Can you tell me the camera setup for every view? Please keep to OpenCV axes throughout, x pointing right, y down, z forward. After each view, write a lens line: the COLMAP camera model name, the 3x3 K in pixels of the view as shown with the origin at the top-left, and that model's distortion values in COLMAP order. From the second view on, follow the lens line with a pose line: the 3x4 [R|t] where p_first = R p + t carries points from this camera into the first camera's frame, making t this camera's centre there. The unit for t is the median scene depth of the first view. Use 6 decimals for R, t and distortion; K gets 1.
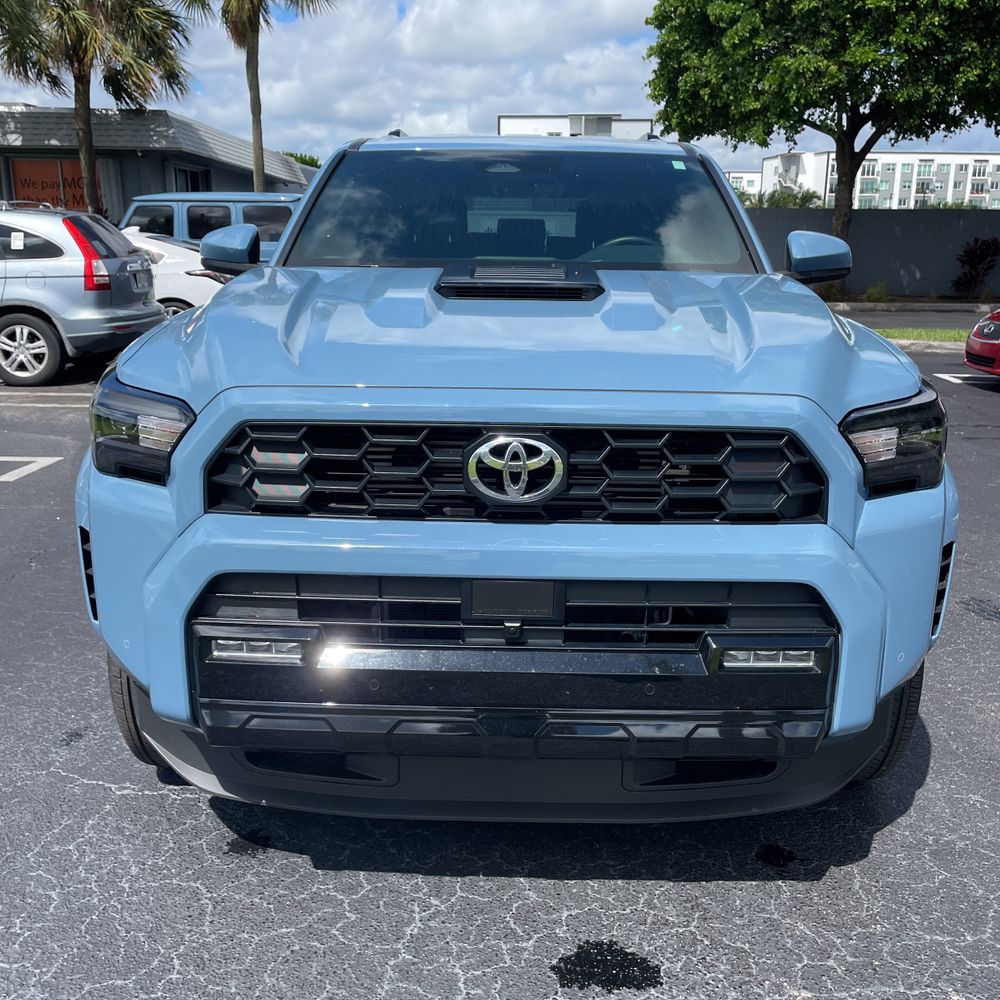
lens RADIAL K [[1027.0, 0, 492.3], [0, 1027.0, 481.6], [0, 0, 1]] dist [0.096375, -0.123971]
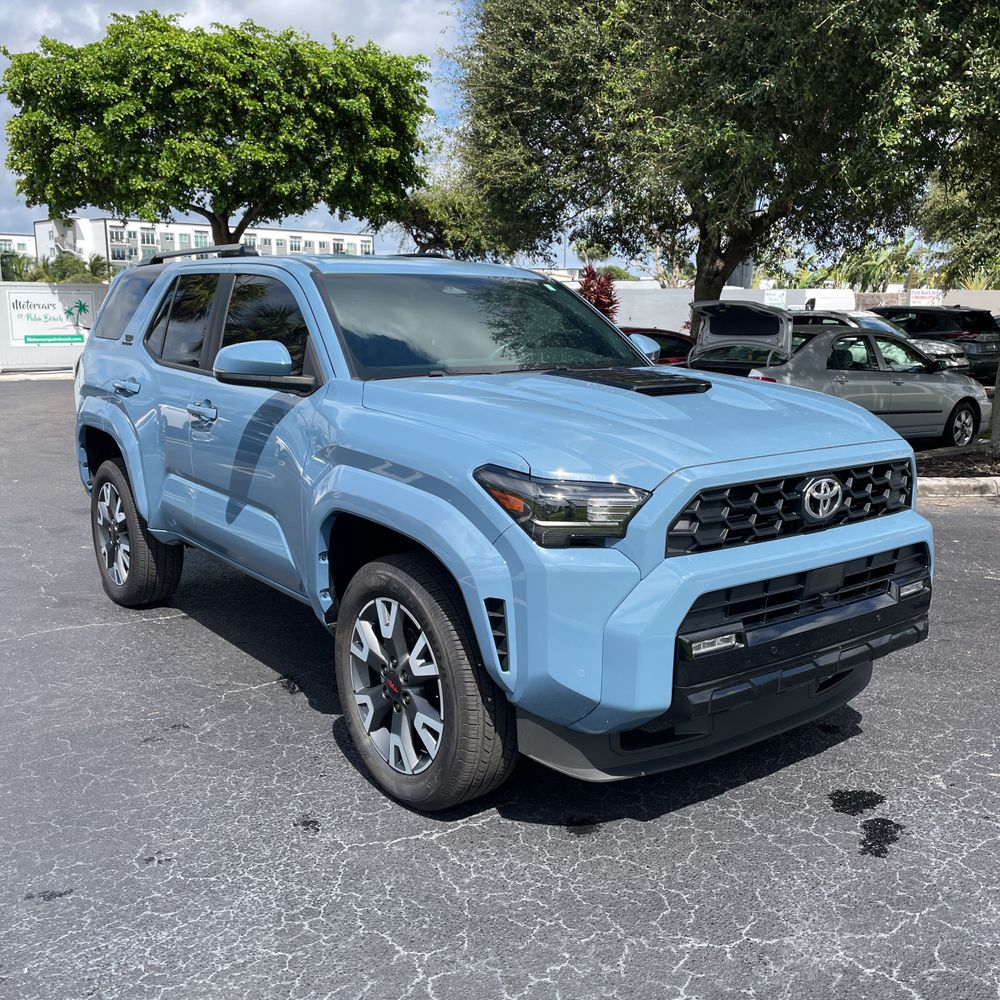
lens RADIAL K [[1061.2, 0, 503.6], [0, 1061.2, 454.2], [0, 0, 1]] dist [0.059557, -0.023608]
pose [[0.777595, -0.097430, 0.621171, -0.508523], [0.151655, 0.987817, -0.034907, -0.035091], [-0.610203, 0.121347, 0.782897, -0.014714]]
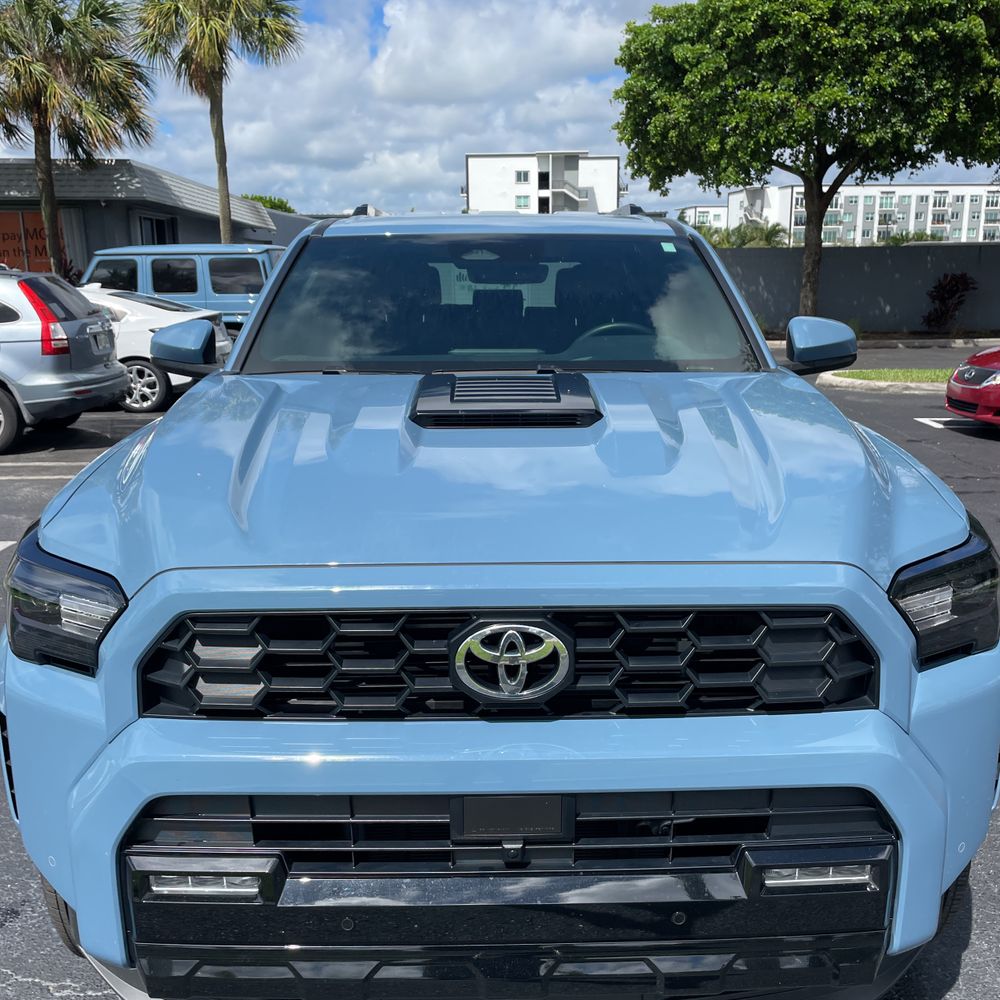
lens RADIAL K [[1025.2, 0, 498.5], [0, 1025.2, 490.2], [0, 0, 1]] dist [0.095447, -0.122084]
pose [[0.999282, -0.024122, 0.029204, -0.003384], [0.024800, 0.999426, -0.023061, -0.046561], [-0.028631, 0.023769, 0.999307, 0.056735]]
